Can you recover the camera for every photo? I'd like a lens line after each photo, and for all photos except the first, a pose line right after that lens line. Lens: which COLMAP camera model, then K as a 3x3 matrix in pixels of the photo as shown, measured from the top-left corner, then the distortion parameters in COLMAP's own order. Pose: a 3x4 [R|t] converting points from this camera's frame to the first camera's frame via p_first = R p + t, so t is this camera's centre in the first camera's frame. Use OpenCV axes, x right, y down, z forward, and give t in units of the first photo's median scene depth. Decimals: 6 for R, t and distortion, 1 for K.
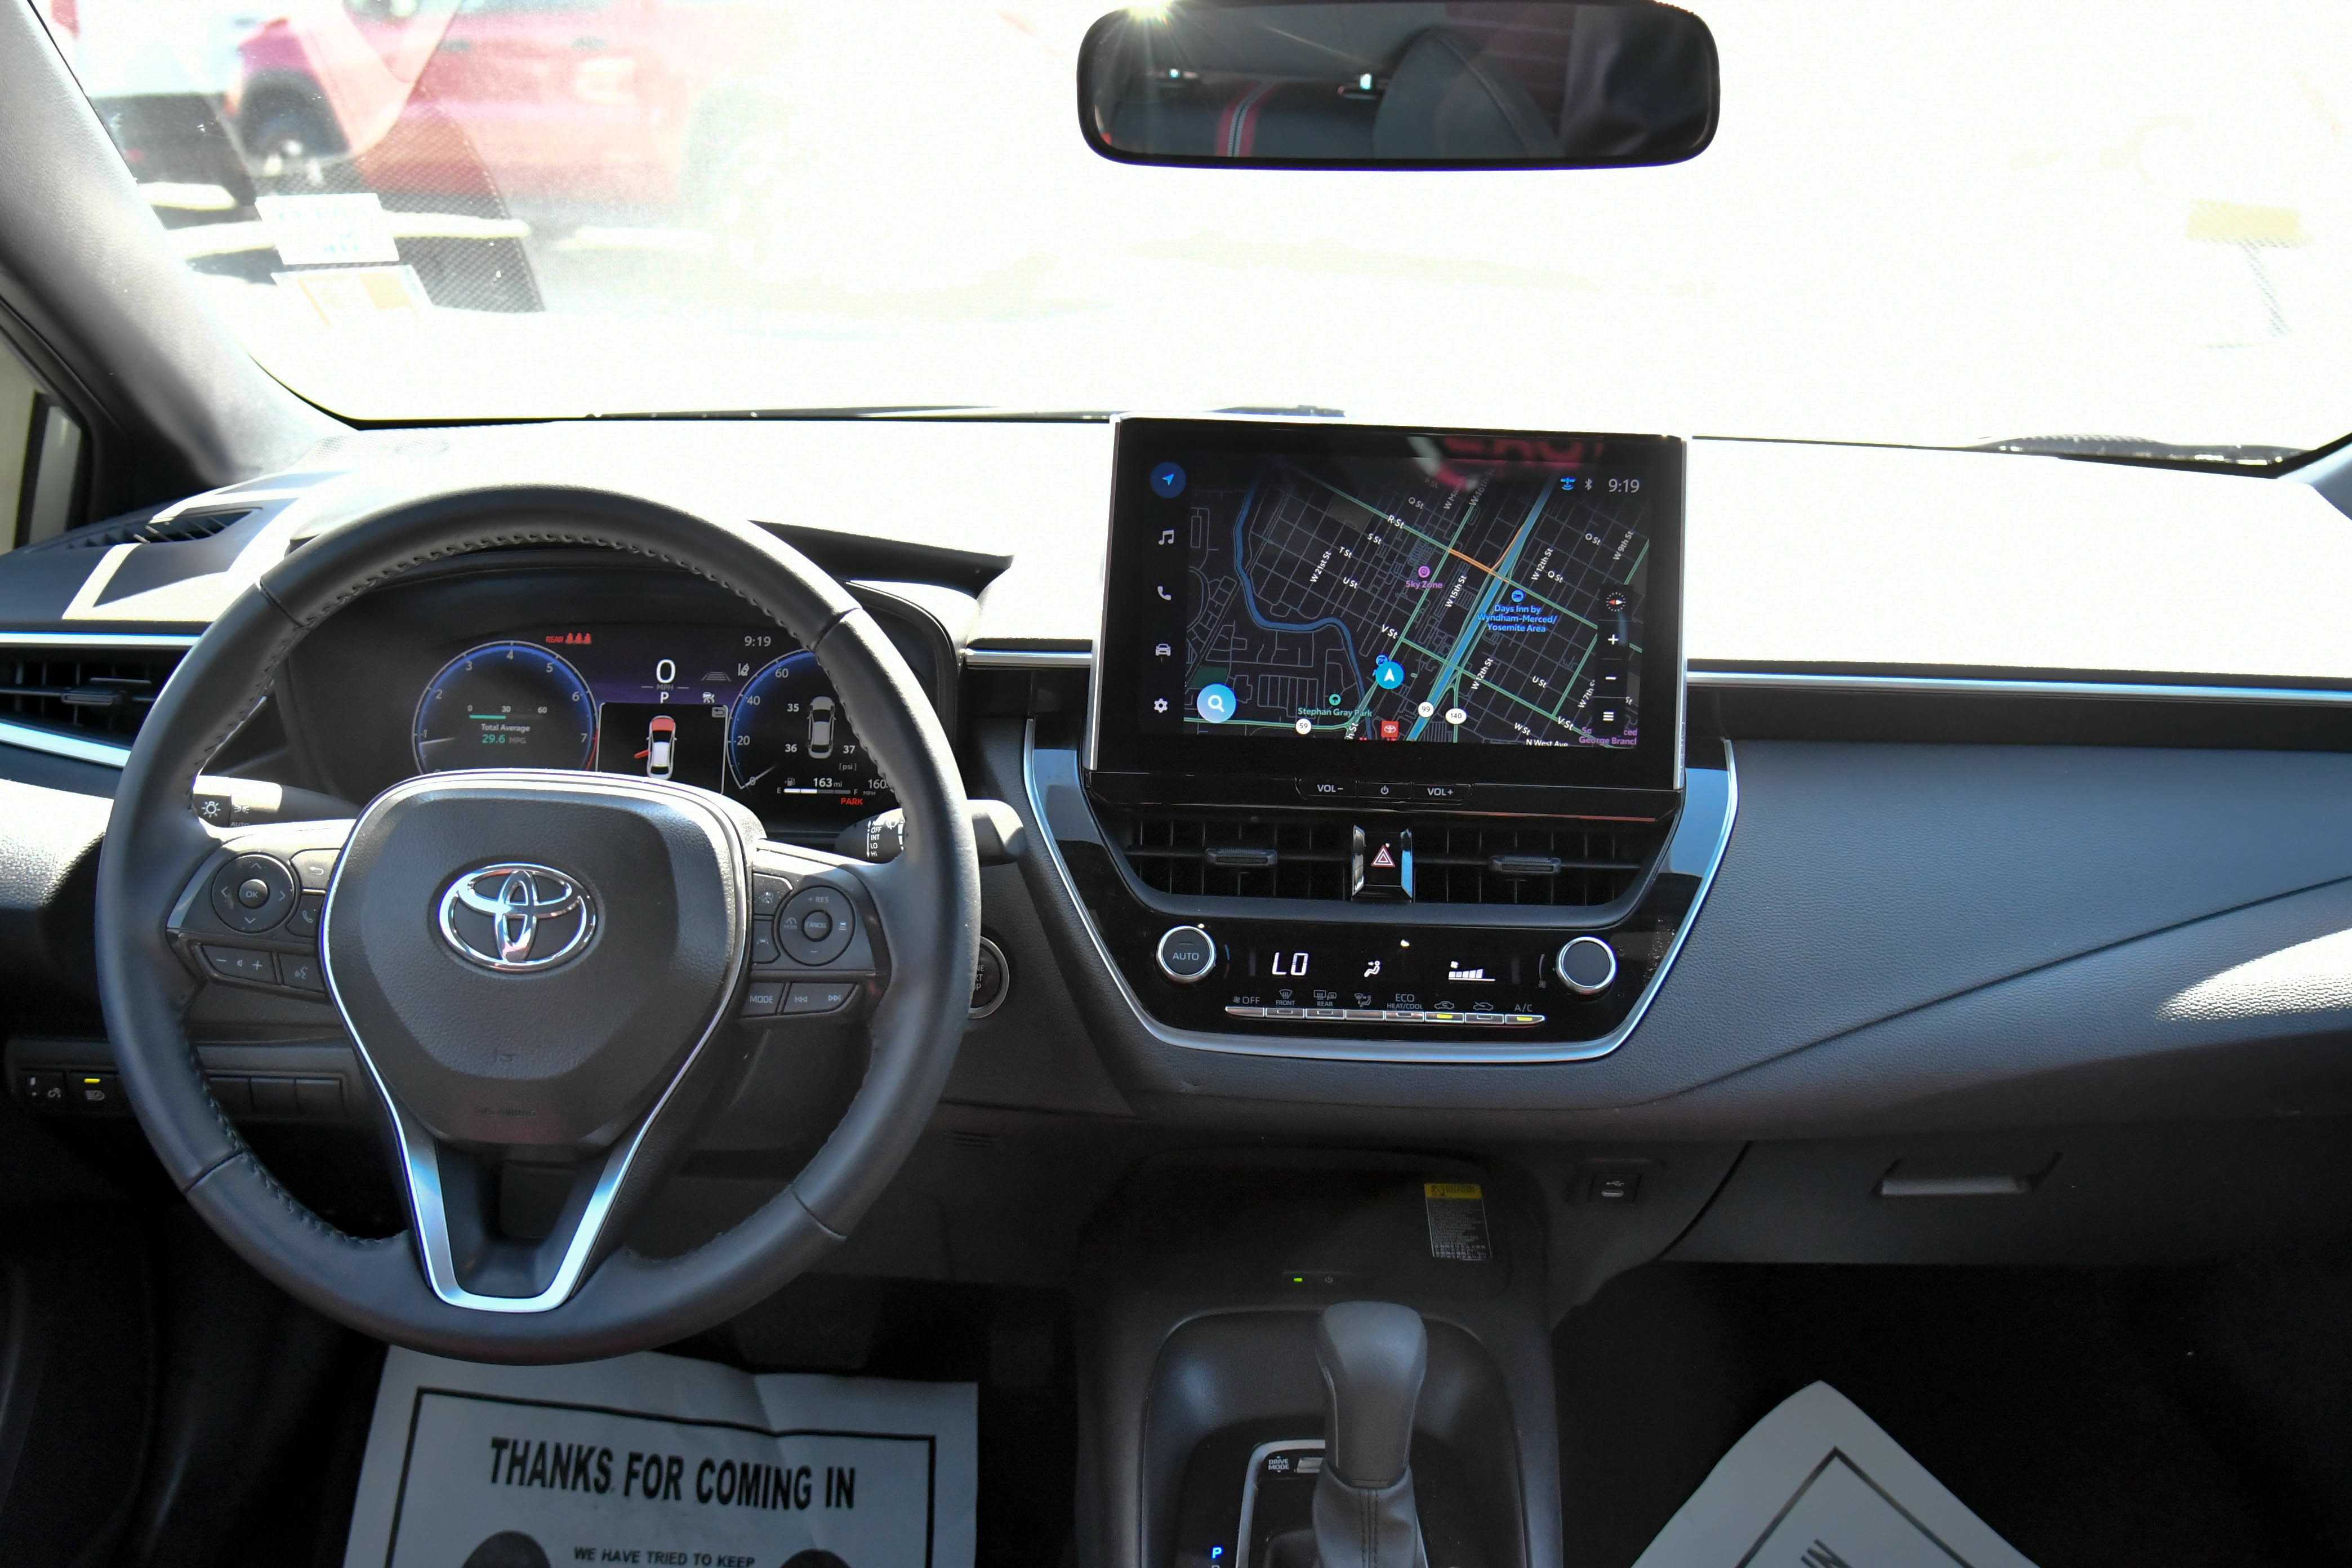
lens RADIAL K [[2522.1, 0, 1173.2], [0, 2522.1, 789.1], [0, 0, 1]] dist [-0.010126, 0.000000]
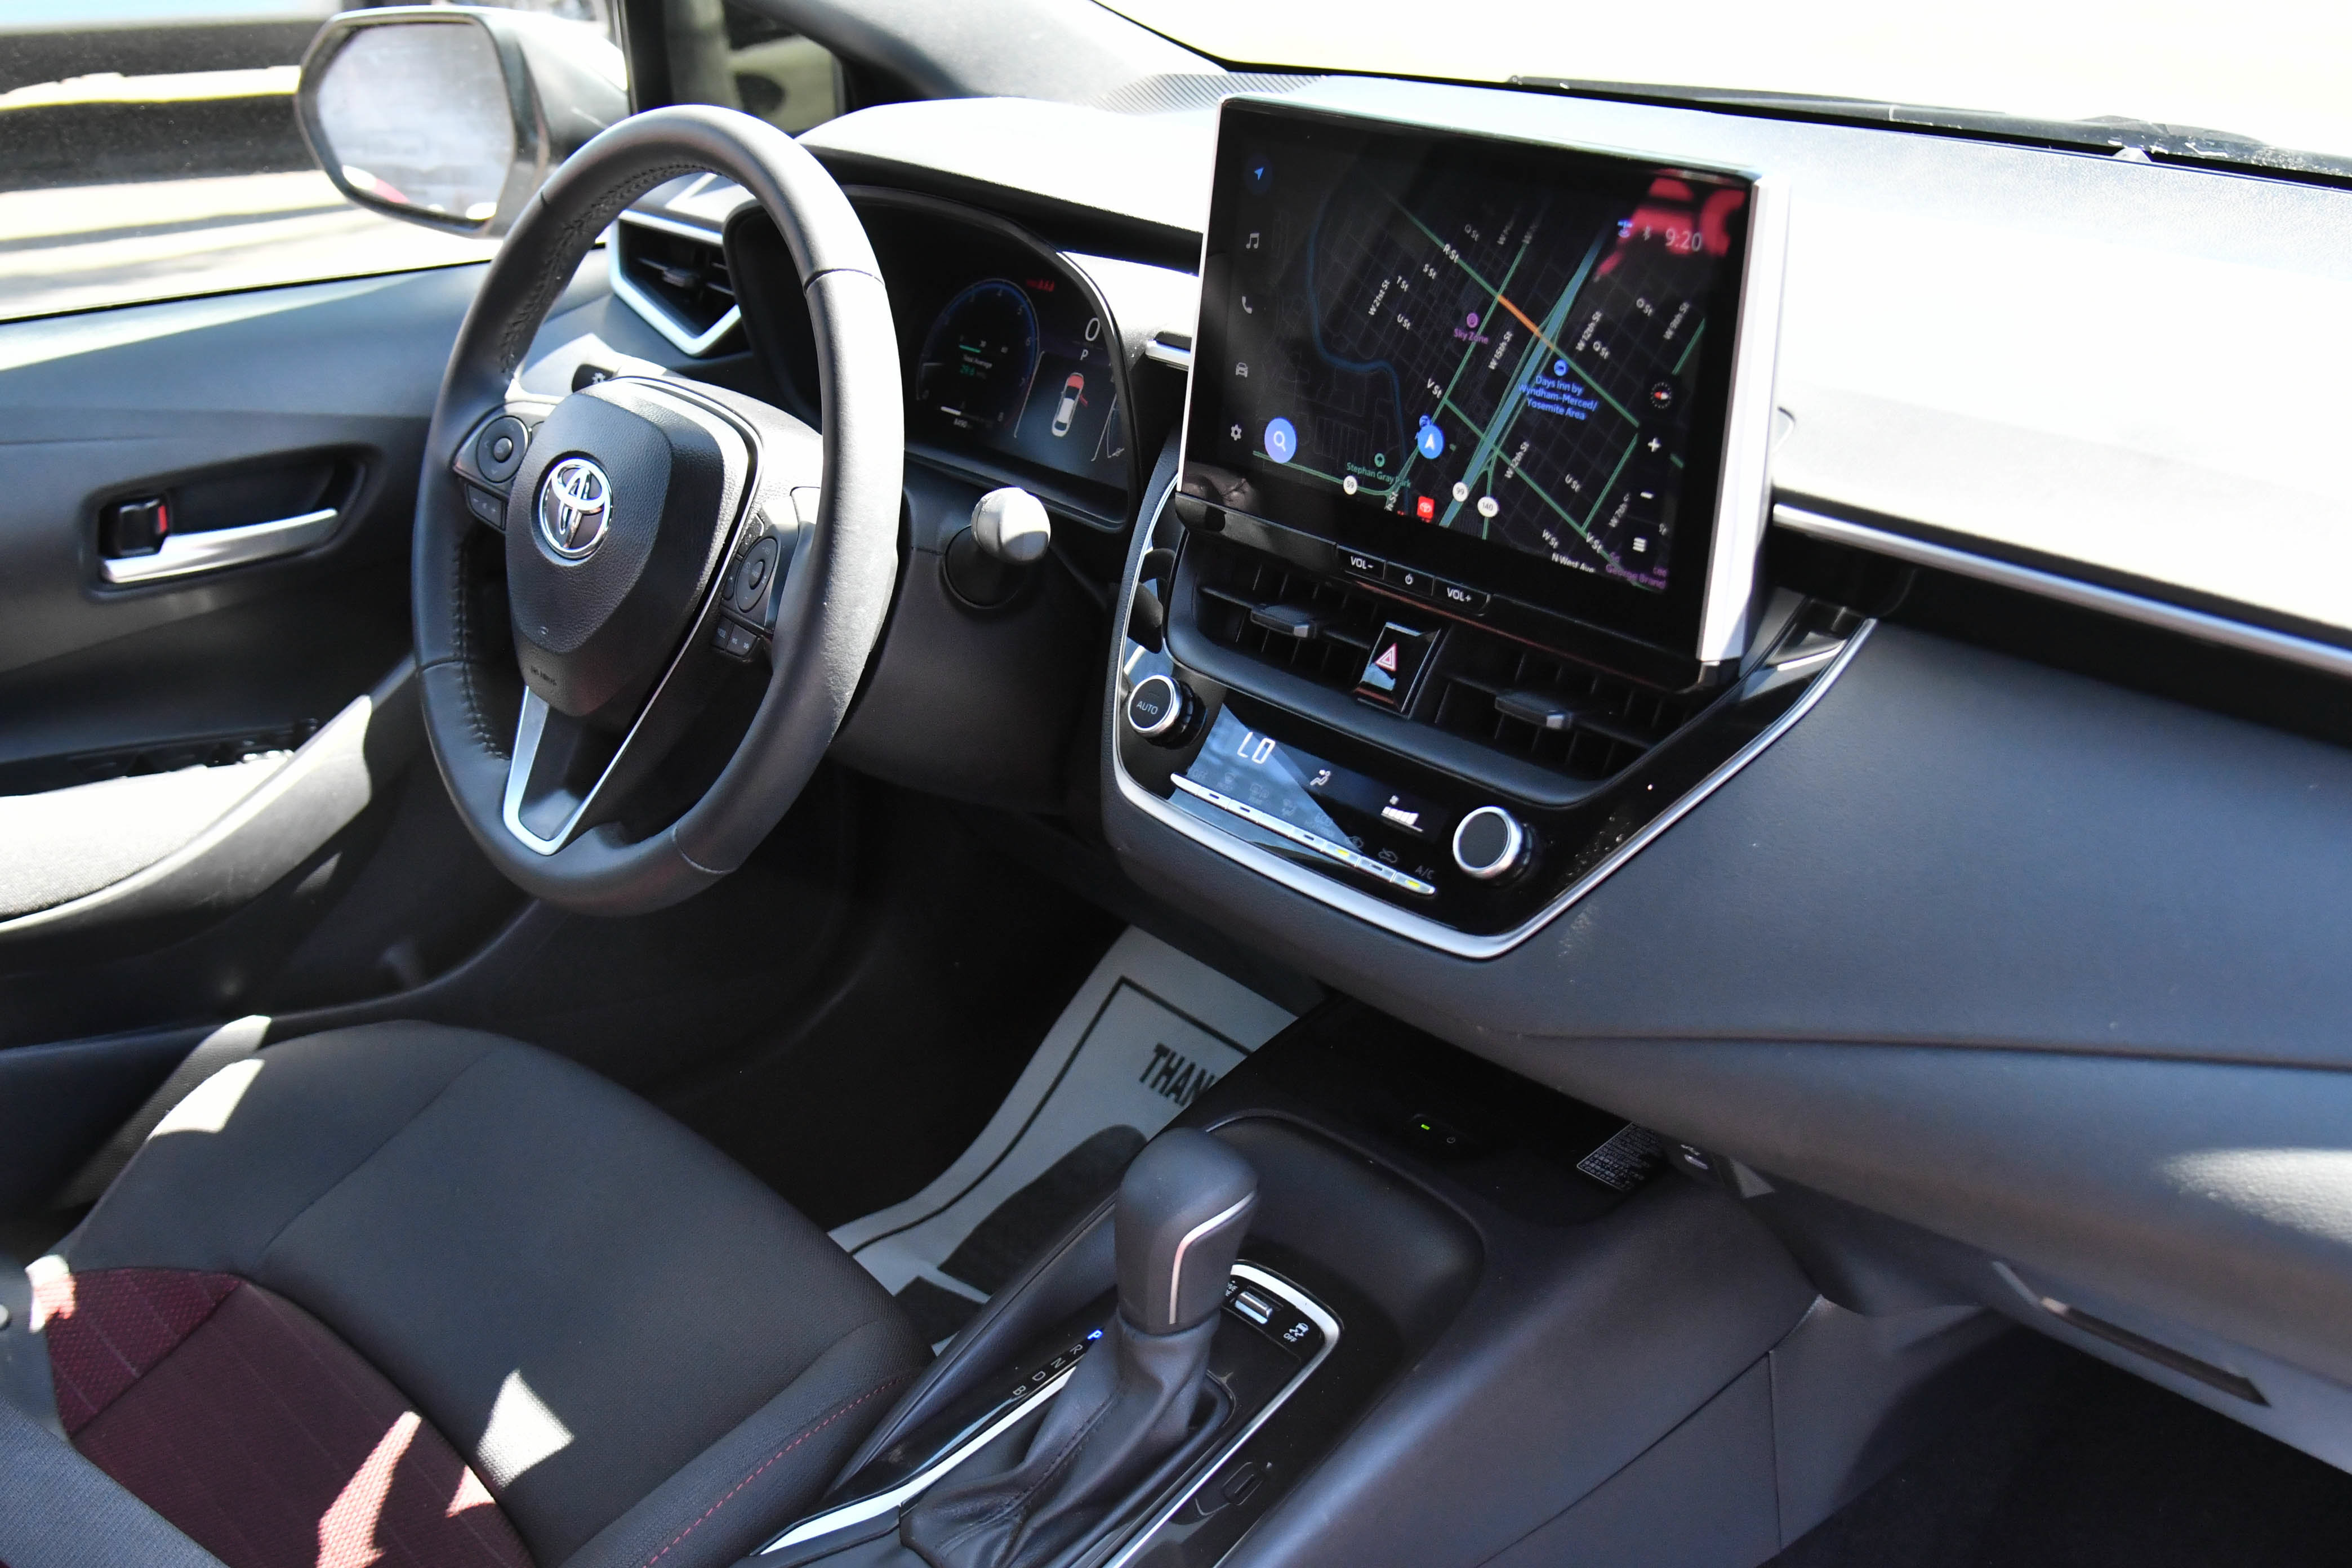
lens RADIAL K [[2522.1, 0, 1168.0], [0, 2522.1, 781.2], [0, 0, 1]] dist [-0.010126, 0.000000]
pose [[0.662844, 0.263576, -0.700832, 0.633857], [-0.175849, 0.964613, 0.196464, -0.084956], [0.727815, -0.006985, 0.685737, 0.376947]]
